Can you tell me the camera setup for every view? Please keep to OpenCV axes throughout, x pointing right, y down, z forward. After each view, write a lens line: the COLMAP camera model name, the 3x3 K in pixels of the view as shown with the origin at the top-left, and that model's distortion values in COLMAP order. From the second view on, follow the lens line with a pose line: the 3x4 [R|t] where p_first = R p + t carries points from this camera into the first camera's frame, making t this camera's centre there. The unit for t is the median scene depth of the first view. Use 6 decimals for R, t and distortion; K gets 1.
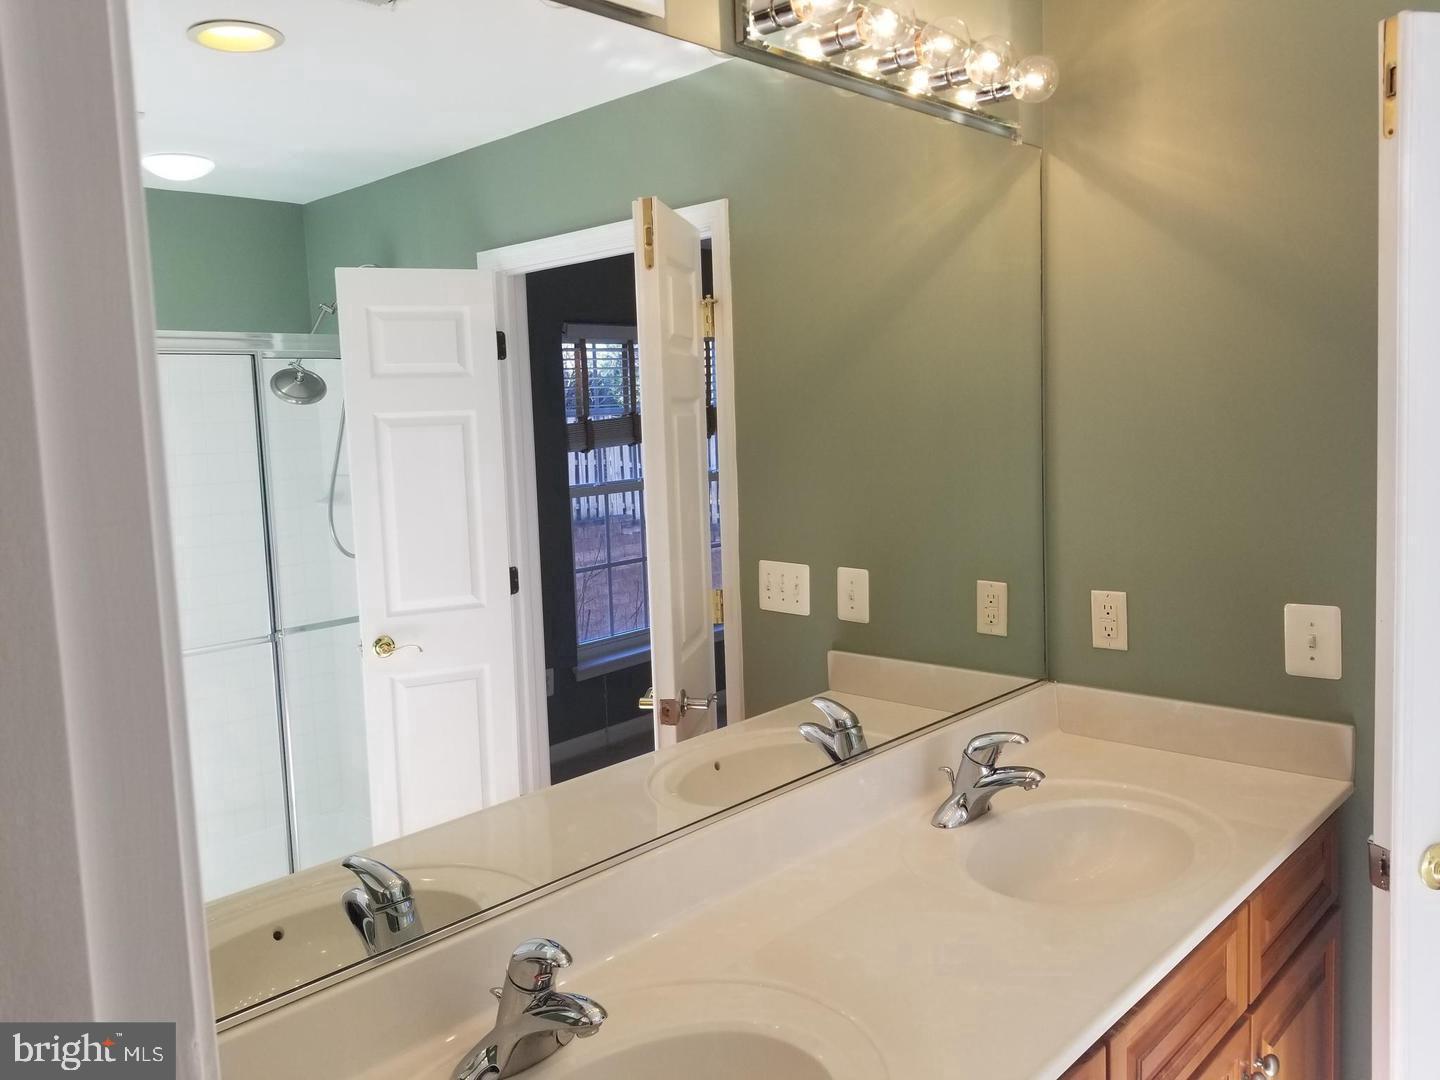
lens RADIAL K [[1133.6, 0, 723.2], [0, 1133.6, 533.2], [0, 0, 1]] dist [0.047349, -0.037640]
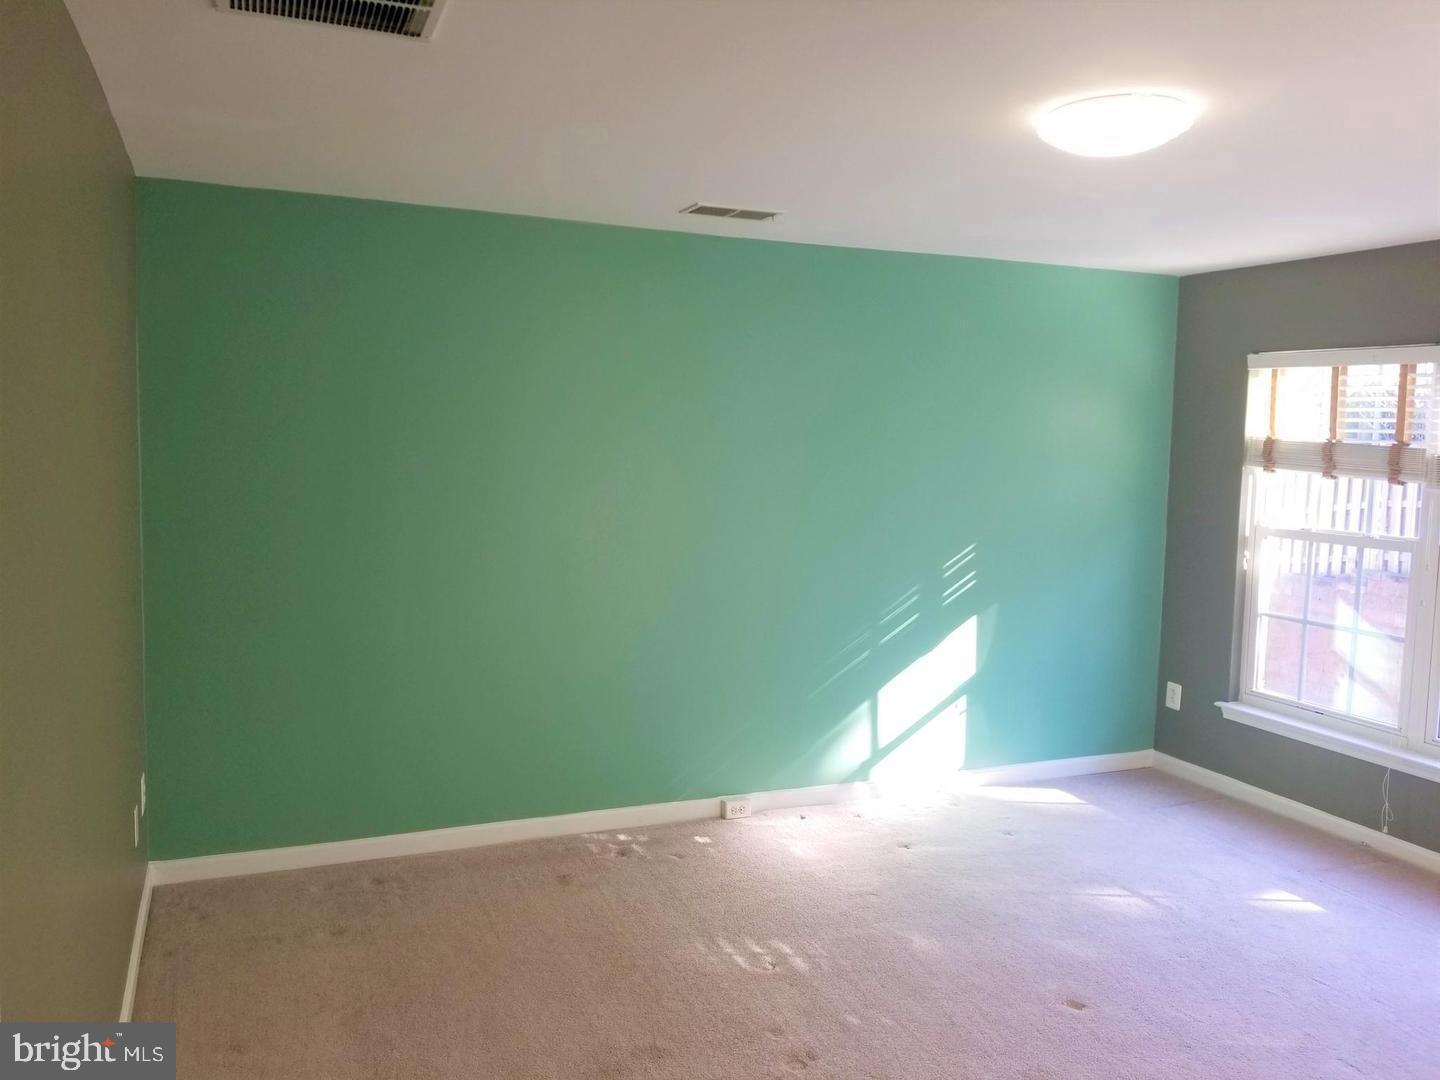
lens RADIAL K [[1133.6, 0, 721.0], [0, 1133.6, 540.1], [0, 0, 1]] dist [0.047349, -0.037640]
pose [[-0.392454, 0.113608, -0.912728, 0.905670], [-0.114451, 0.978598, 0.171018, -0.137654], [0.912623, 0.171579, -0.371052, 0.903026]]
